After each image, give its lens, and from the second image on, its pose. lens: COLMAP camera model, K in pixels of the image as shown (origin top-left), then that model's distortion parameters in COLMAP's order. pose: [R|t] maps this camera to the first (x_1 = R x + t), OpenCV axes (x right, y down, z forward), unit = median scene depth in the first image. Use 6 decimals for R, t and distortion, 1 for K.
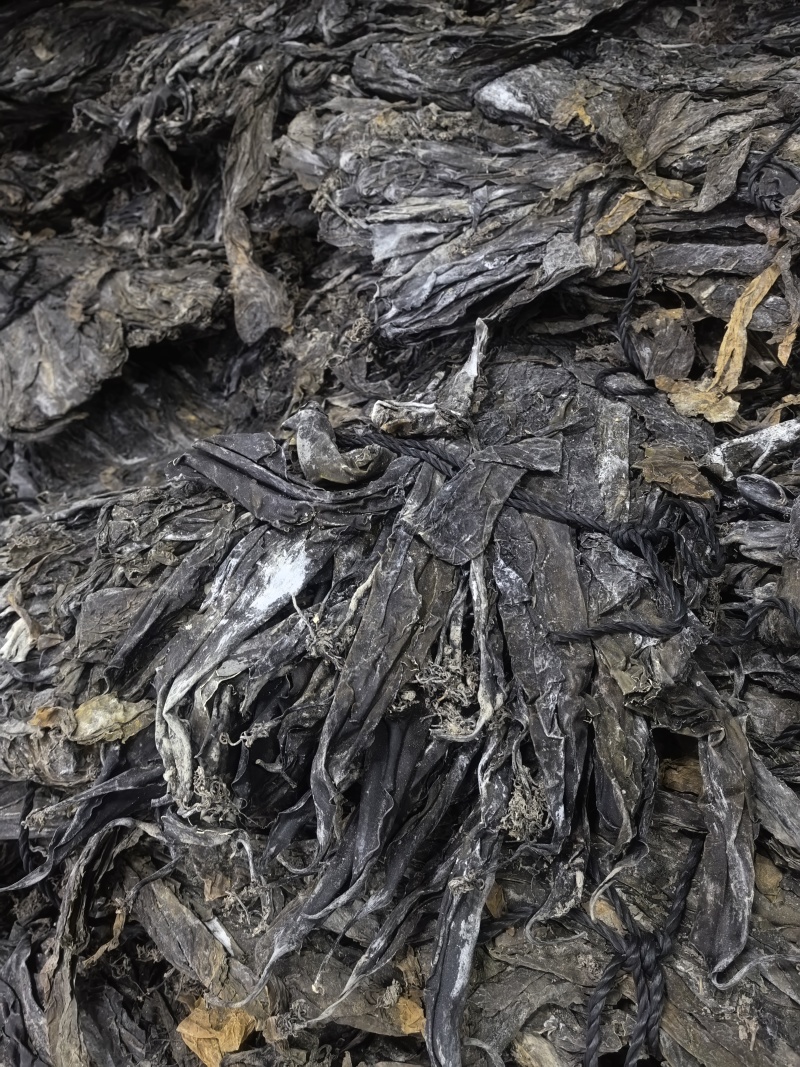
lens RADIAL K [[848.5, 0, 405.5], [0, 848.5, 535.0], [0, 0, 1]] dist [-0.045996, 0.111065]
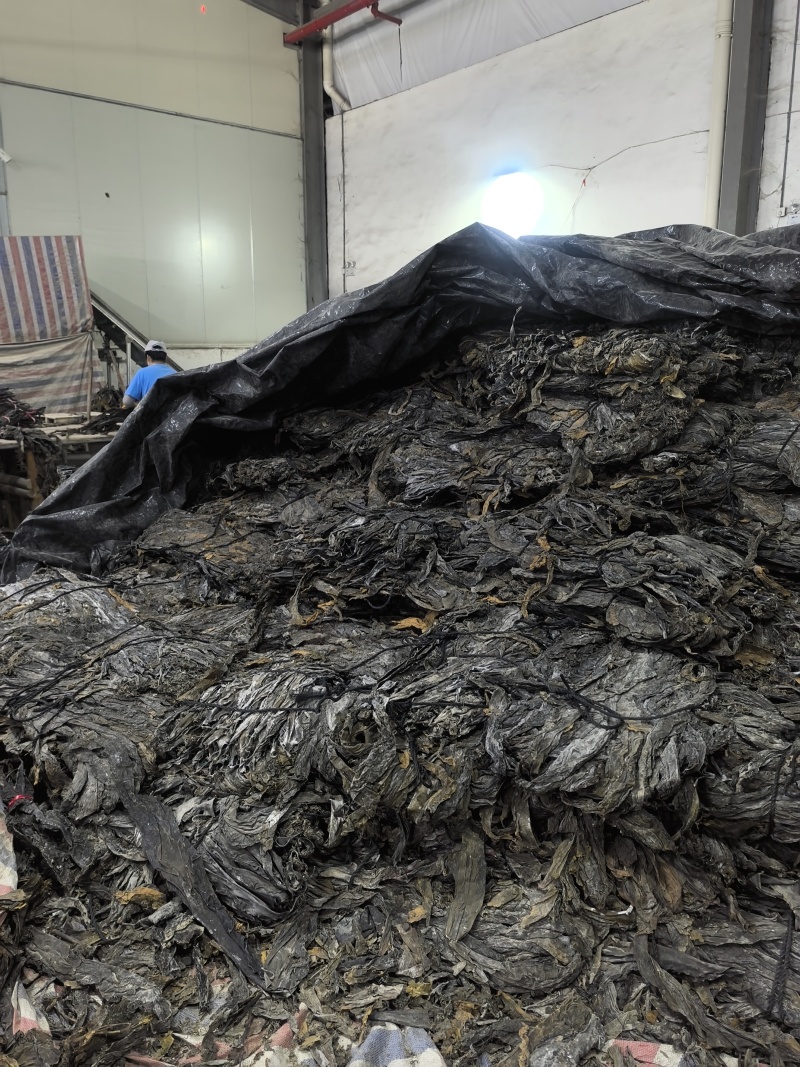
lens RADIAL K [[848.5, 0, 405.5], [0, 848.5, 535.0], [0, 0, 1]] dist [-0.045996, 0.111065]
pose [[0.971011, 0.112640, -0.210830, 0.572261], [-0.186560, 0.908543, -0.373825, 0.934755], [0.149441, 0.402321, 0.903219, -1.653277]]
